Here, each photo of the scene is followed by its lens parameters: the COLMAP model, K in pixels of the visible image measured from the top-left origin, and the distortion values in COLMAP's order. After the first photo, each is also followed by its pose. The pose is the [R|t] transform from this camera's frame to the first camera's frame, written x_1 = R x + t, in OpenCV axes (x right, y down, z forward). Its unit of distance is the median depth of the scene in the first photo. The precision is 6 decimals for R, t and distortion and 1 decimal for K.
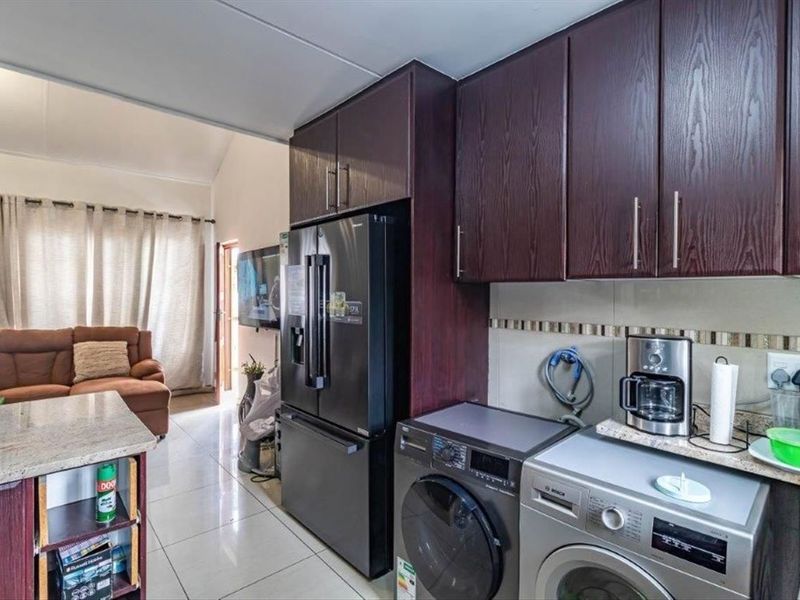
lens RADIAL K [[417.9, 0, 401.4], [0, 417.9, 296.8], [0, 0, 1]] dist [0.002890, 0.000724]
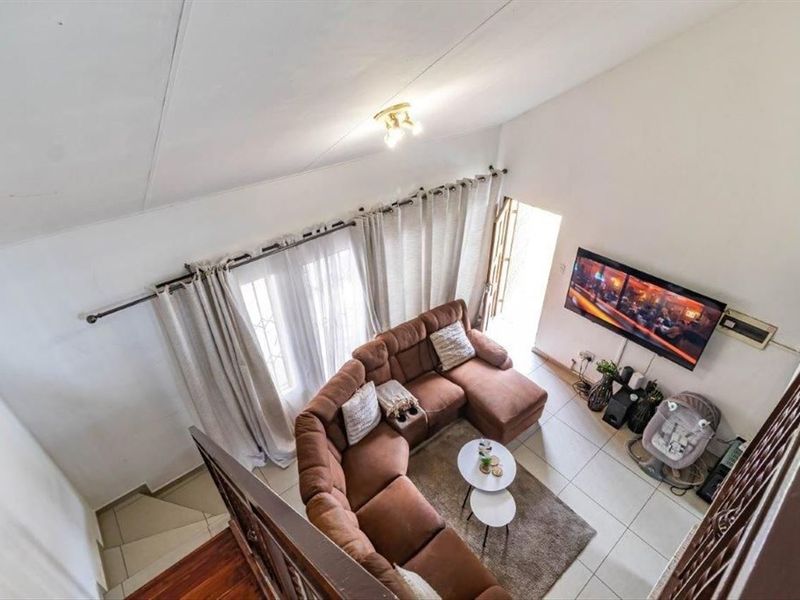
lens RADIAL K [[417.9, 0, 401.3], [0, 417.9, 298.3], [0, 0, 1]] dist [0.002890, 0.000724]
pose [[0.999565, 0.003844, -0.029248, -0.771453], [0.013305, 0.826150, 0.563294, -0.550185], [0.026328, -0.563438, 0.825739, 0.135001]]
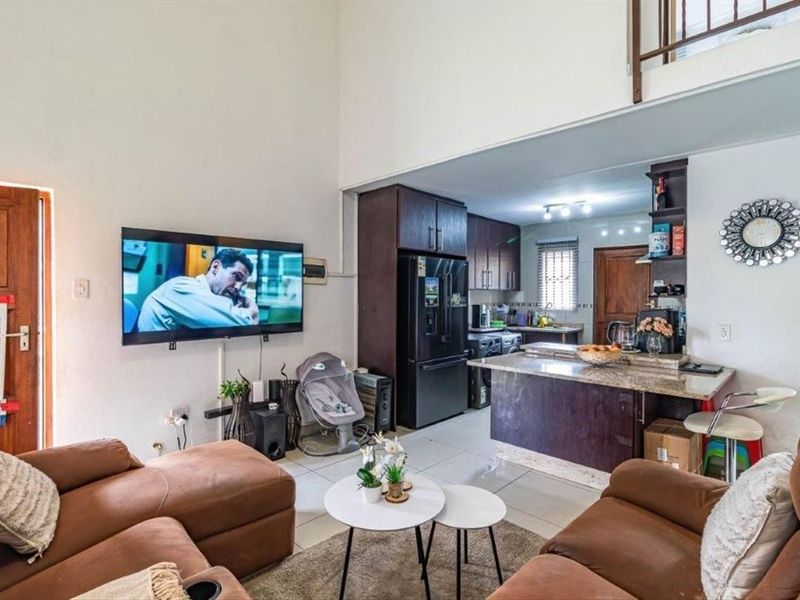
lens RADIAL K [[417.9, 0, 400.9], [0, 417.9, 297.3], [0, 0, 1]] dist [0.002890, 0.000724]
pose [[-0.080490, -0.010478, 0.996700, -1.024097], [0.008001, 0.999906, 0.011158, -0.007303], [-0.996723, 0.008873, -0.080399, 0.651253]]
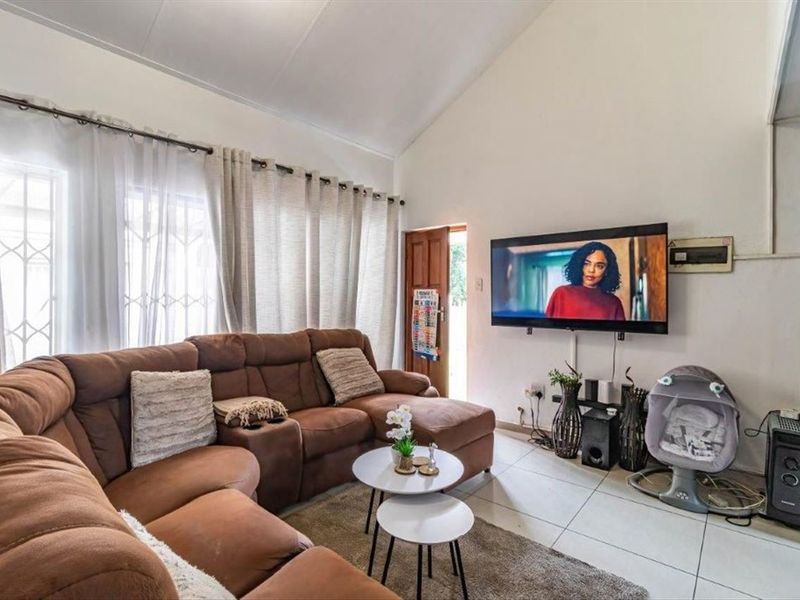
lens RADIAL K [[417.9, 0, 402.3], [0, 417.9, 298.6], [0, 0, 1]] dist [0.002890, 0.000724]
pose [[0.986814, 0.002537, 0.161840, -0.701540], [-0.002315, 0.999996, -0.001560, 0.014565], [-0.161843, 0.001165, 0.986816, 0.211318]]
